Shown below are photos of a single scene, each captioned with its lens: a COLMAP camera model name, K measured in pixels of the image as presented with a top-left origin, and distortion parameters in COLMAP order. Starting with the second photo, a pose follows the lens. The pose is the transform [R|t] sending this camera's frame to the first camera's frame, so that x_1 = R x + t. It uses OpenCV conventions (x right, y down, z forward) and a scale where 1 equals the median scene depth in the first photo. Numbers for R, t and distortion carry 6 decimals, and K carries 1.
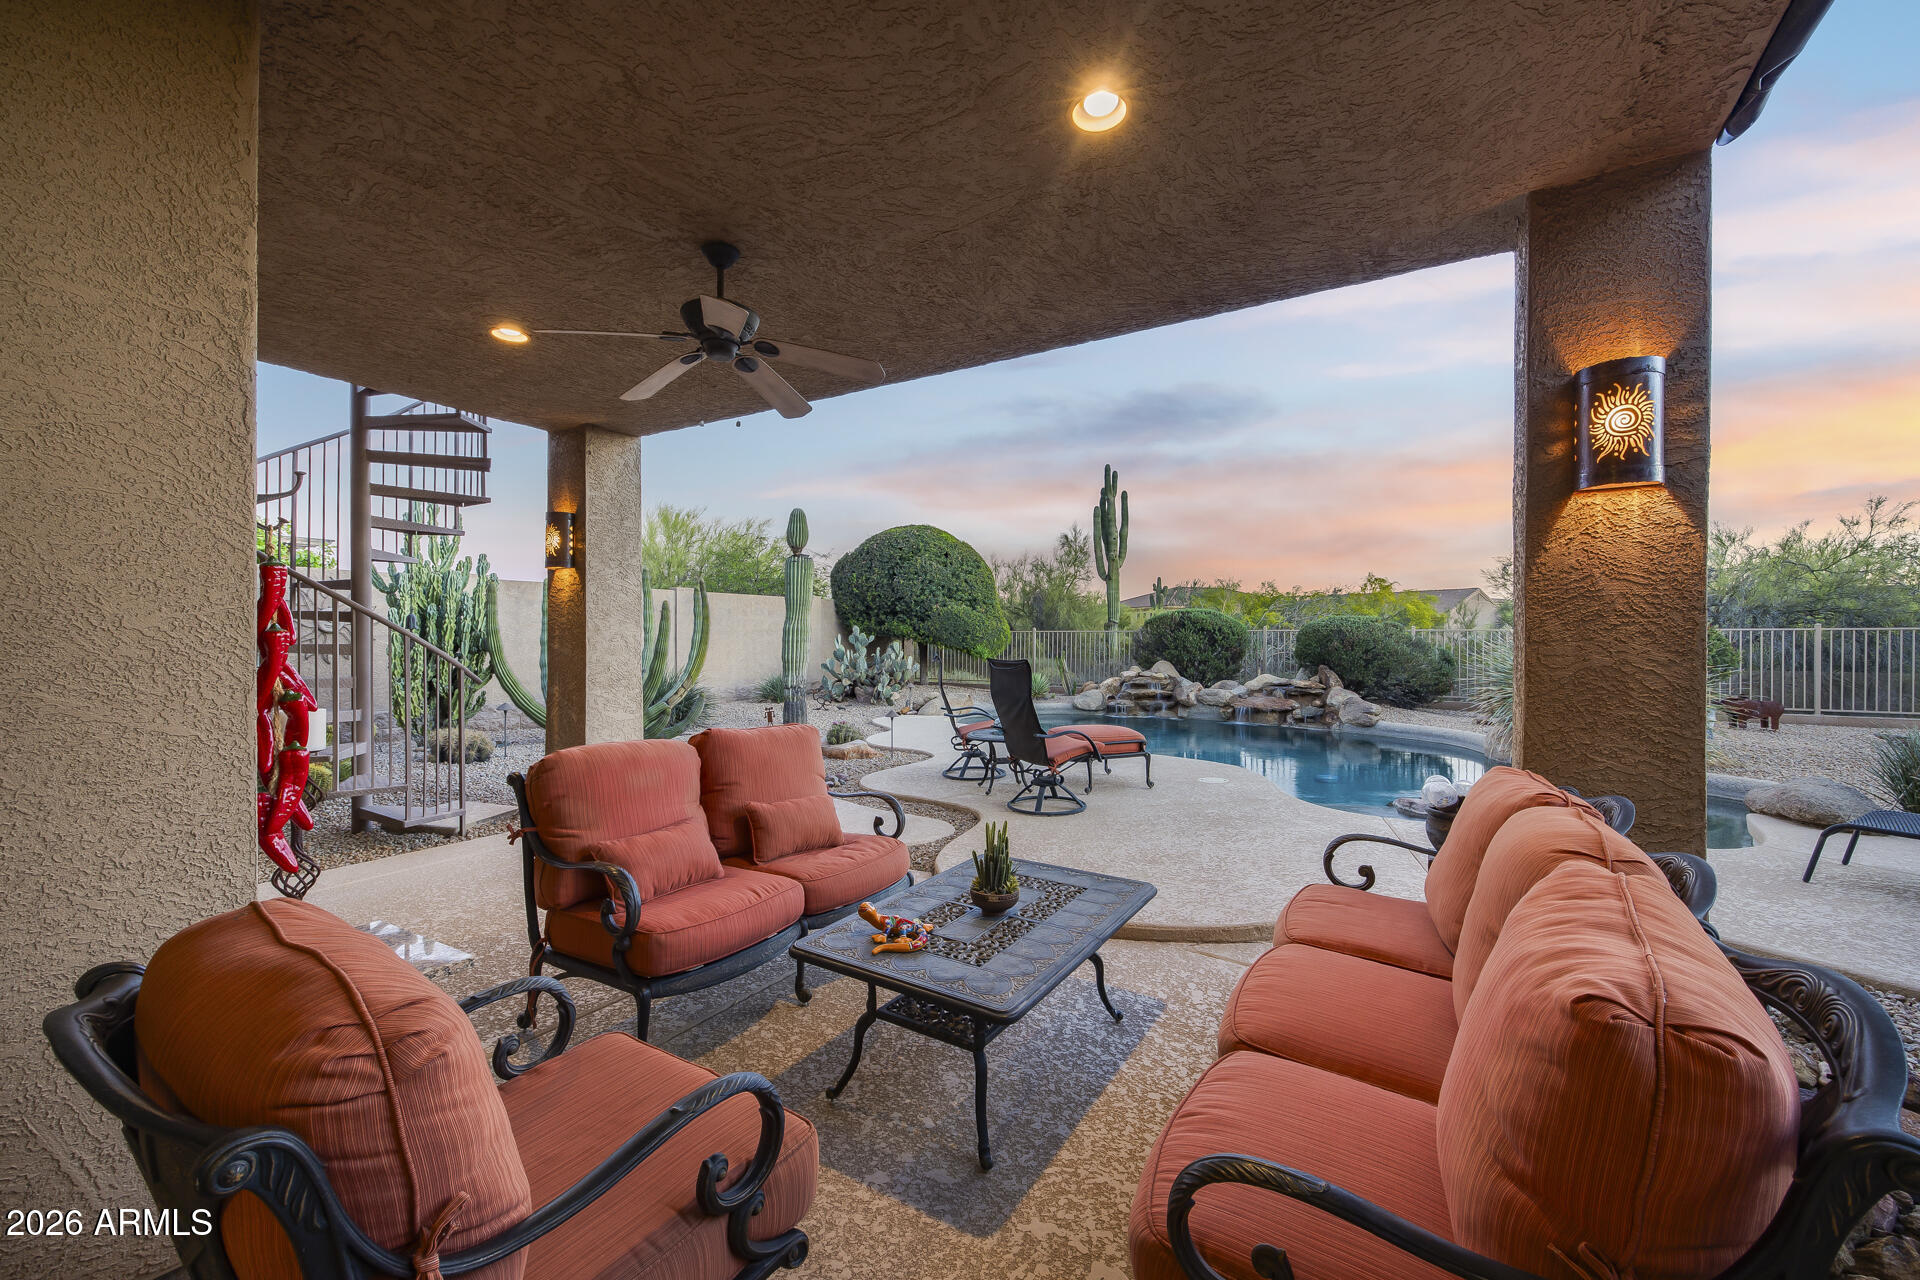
lens RADIAL K [[760.8, 0, 956.8], [0, 760.8, 647.0], [0, 0, 1]] dist [0.007144, 0.000025]
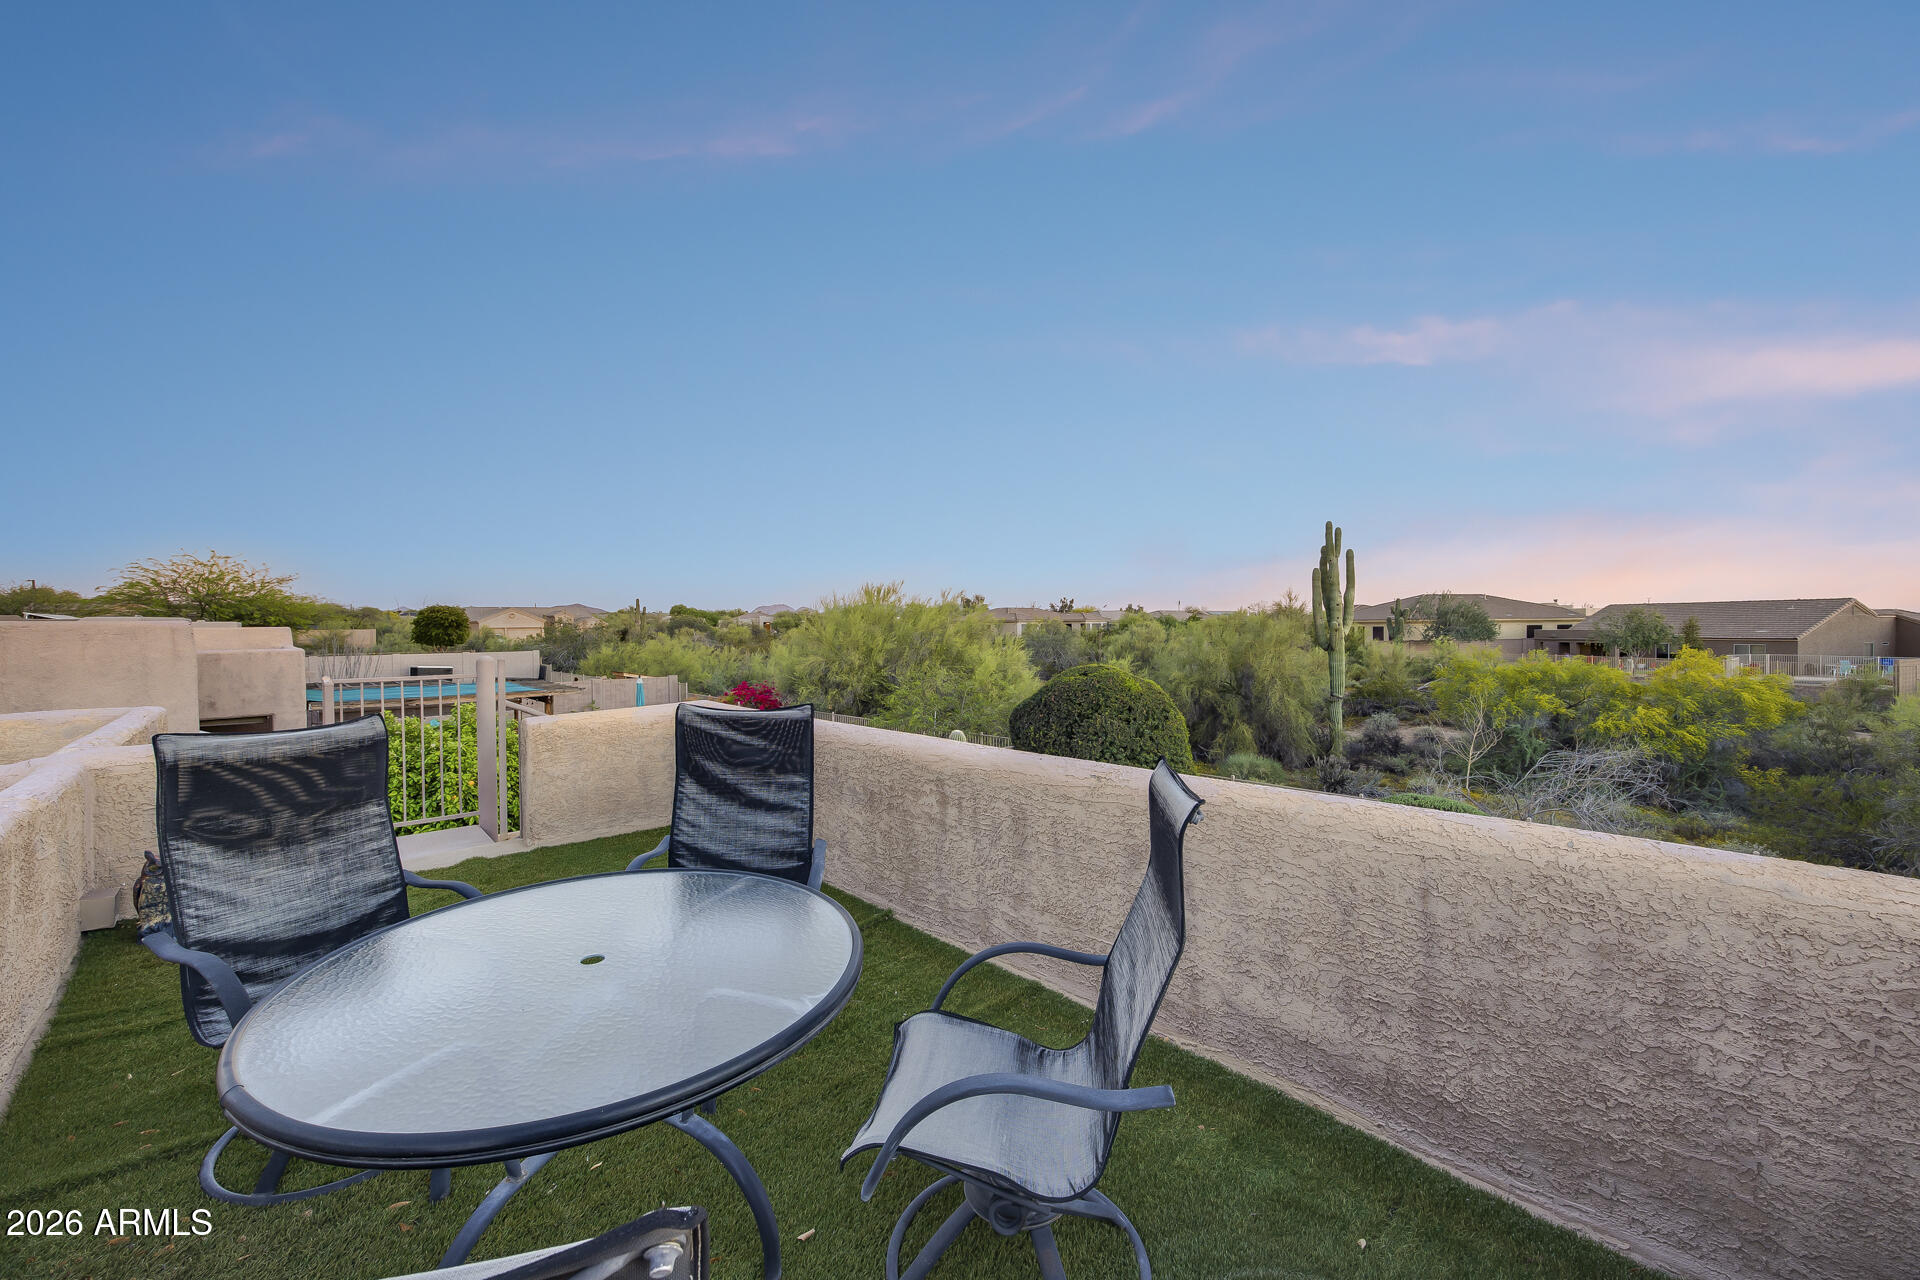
lens RADIAL K [[754.5, 0, 960.0], [0, 754.5, 640.0], [0, 0, 1]] dist [-0.000986, 0.000029]
pose [[0.963094, -0.008354, -0.269035, 0.042309], [0.010350, 0.999928, 0.006005, -0.254252], [0.268965, -0.008568, 0.963112, 0.069091]]
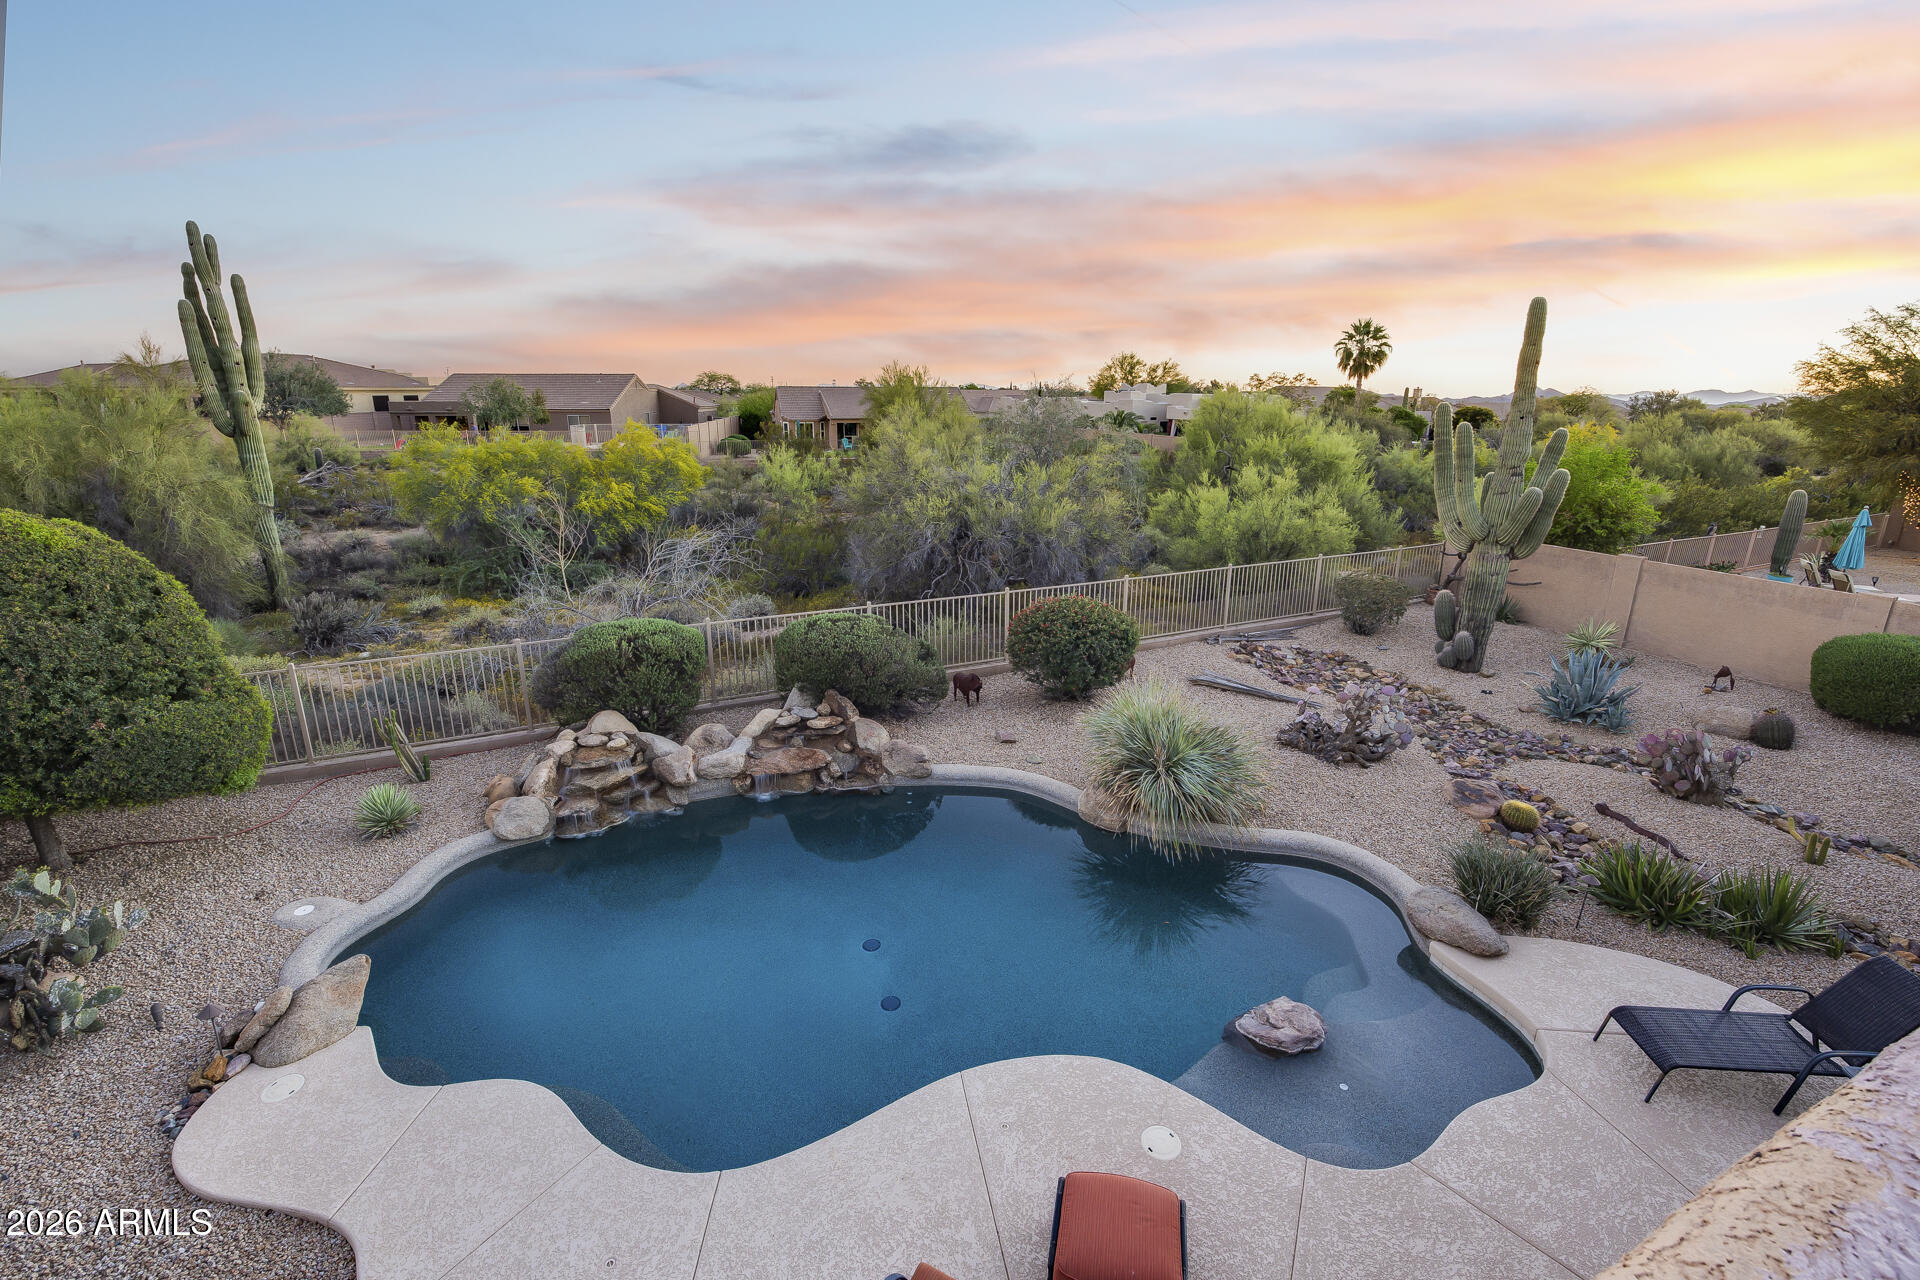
lens RADIAL K [[857.7, 0, 960.0], [0, 857.7, 640.0], [0, 0, 1]] dist [-0.013482, 0.000139]
pose [[0.533900, -0.236493, 0.811802, -0.163180], [0.006591, 0.961225, 0.275687, -0.262177], [-0.845522, -0.141839, 0.514756, 0.401016]]
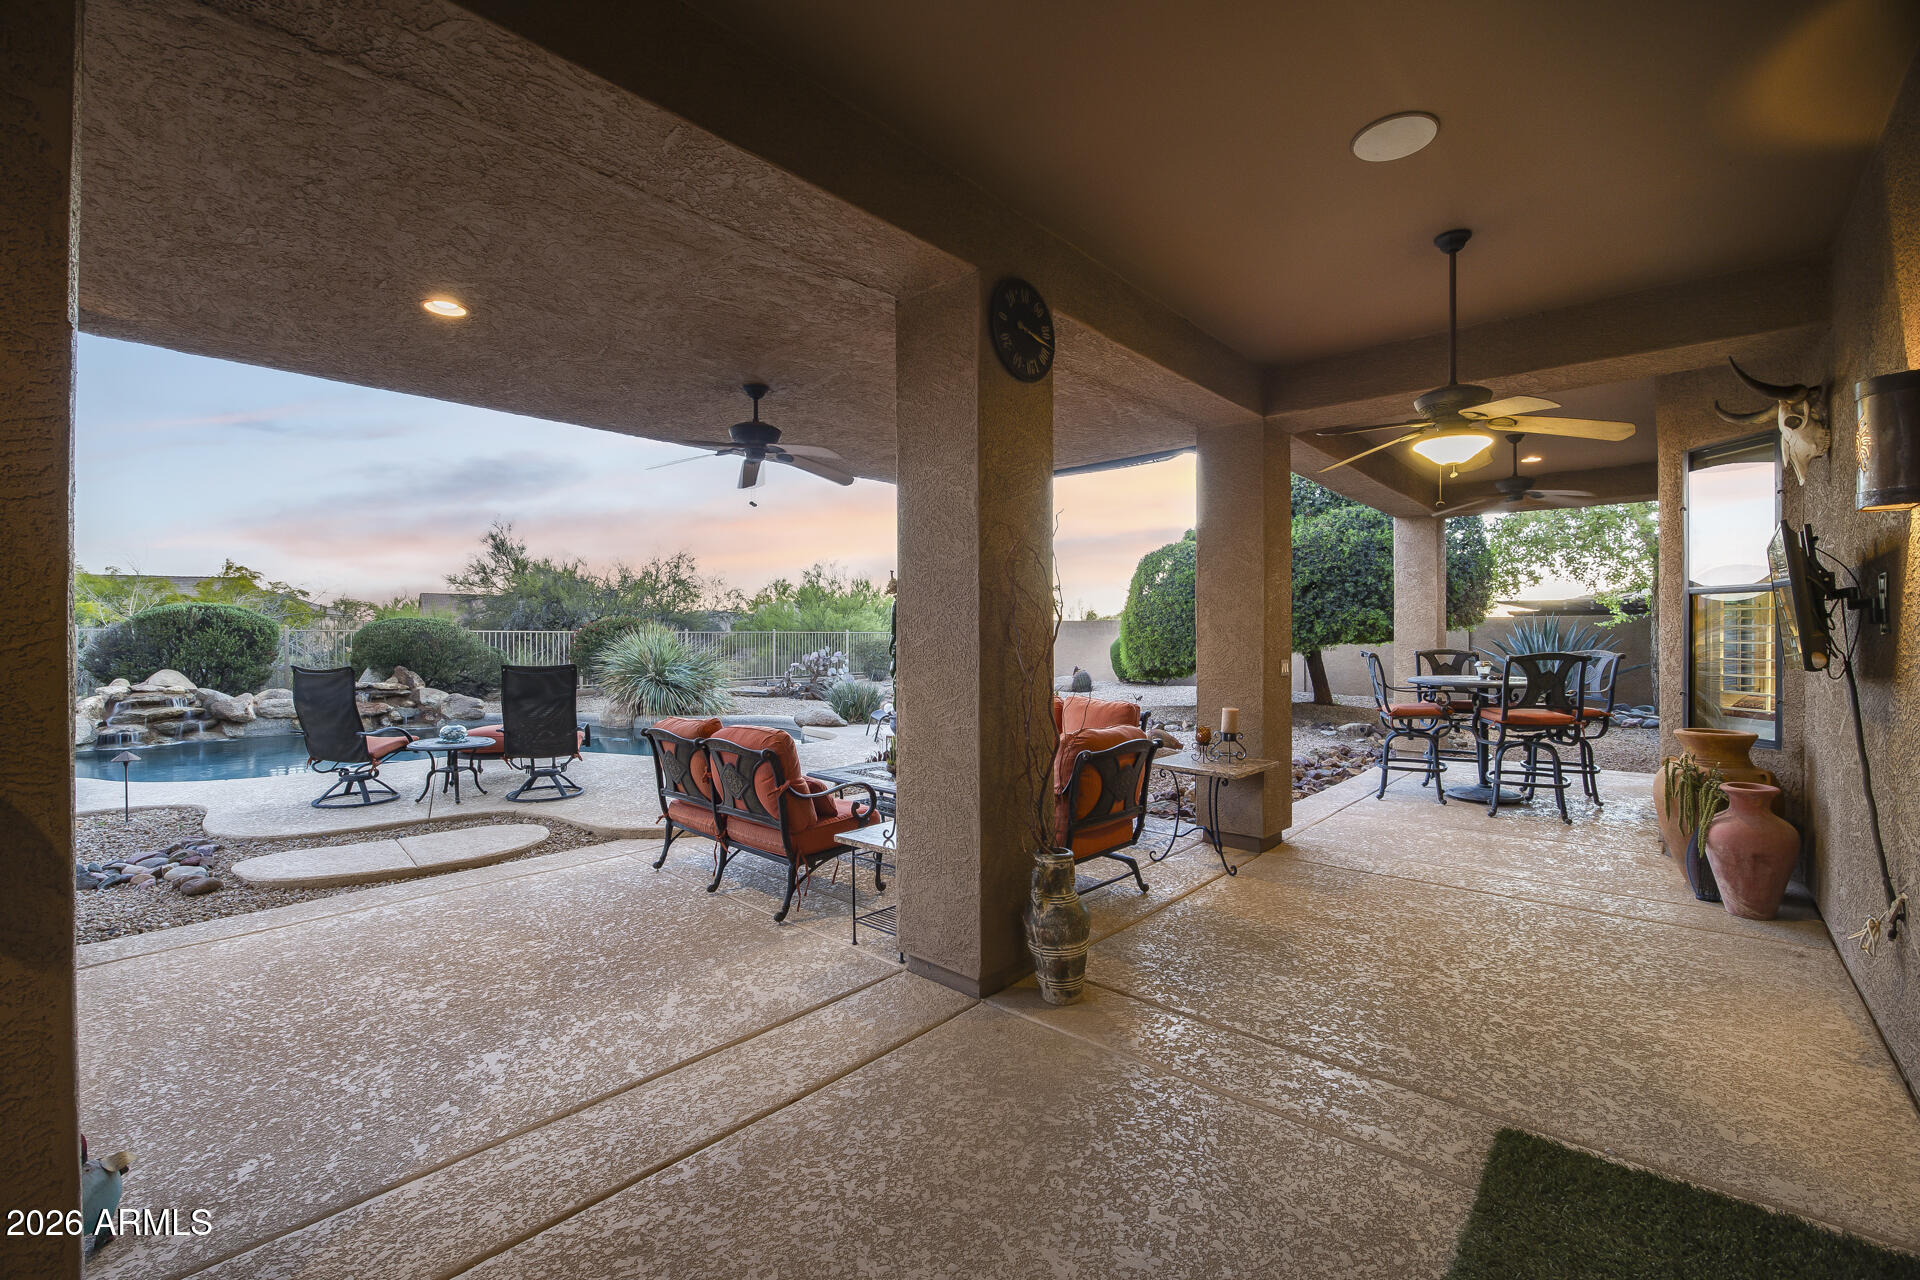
lens RADIAL K [[806.8, 0, 960.0], [0, 806.8, 640.0], [0, 0, 1]] dist [-0.008270, -0.000597]
pose [[0.189230, -0.006510, 0.981911, -0.397684], [0.012008, 0.999919, 0.004316, -0.006338], [-0.981859, 0.010975, 0.189293, 0.070256]]
